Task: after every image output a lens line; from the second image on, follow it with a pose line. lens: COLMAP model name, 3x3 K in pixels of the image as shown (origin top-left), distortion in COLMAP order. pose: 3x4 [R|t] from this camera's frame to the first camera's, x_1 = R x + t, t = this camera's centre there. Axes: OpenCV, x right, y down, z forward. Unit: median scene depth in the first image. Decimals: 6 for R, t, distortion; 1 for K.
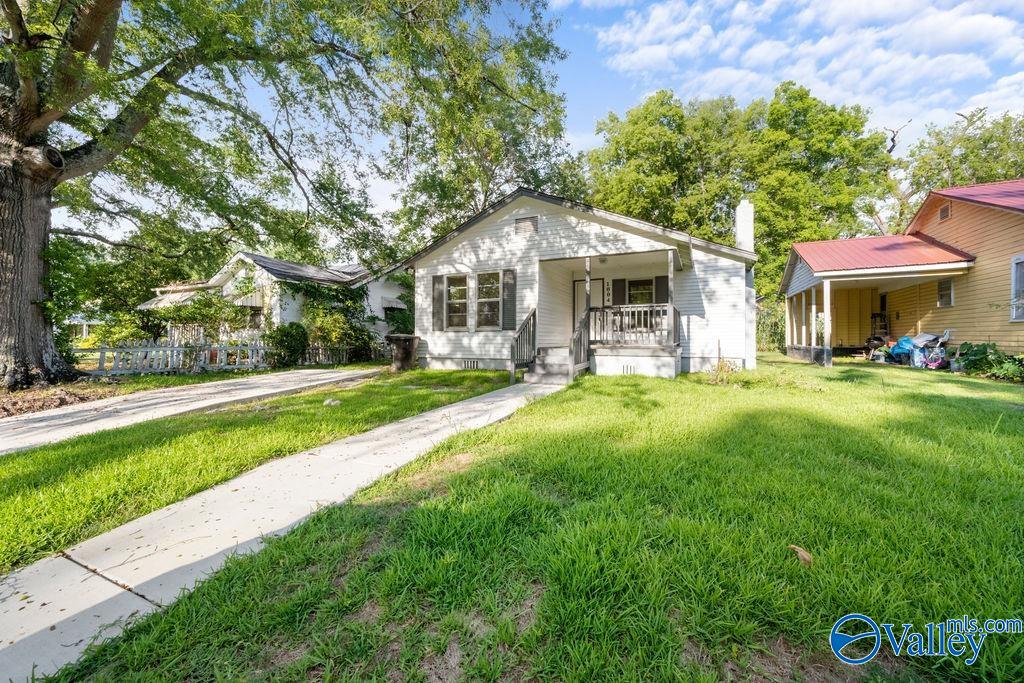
lens RADIAL K [[399.3, 0, 511.3], [0, 399.3, 339.5], [0, 0, 1]] dist [0.000955, 0.000285]
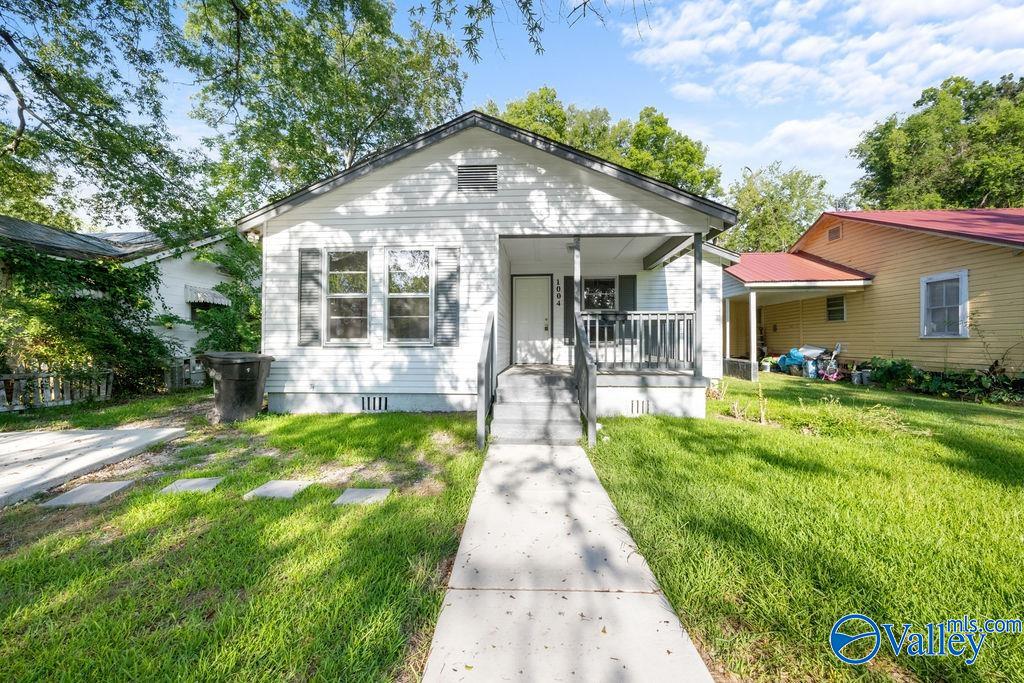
lens RADIAL K [[399.3, 0, 508.5], [0, 399.3, 338.5], [0, 0, 1]] dist [0.000955, 0.000285]
pose [[0.931772, 0.006055, 0.362994, -0.085201], [-0.001770, 0.999925, -0.012137, -0.017390], [-0.363040, 0.010666, 0.931712, 0.247300]]
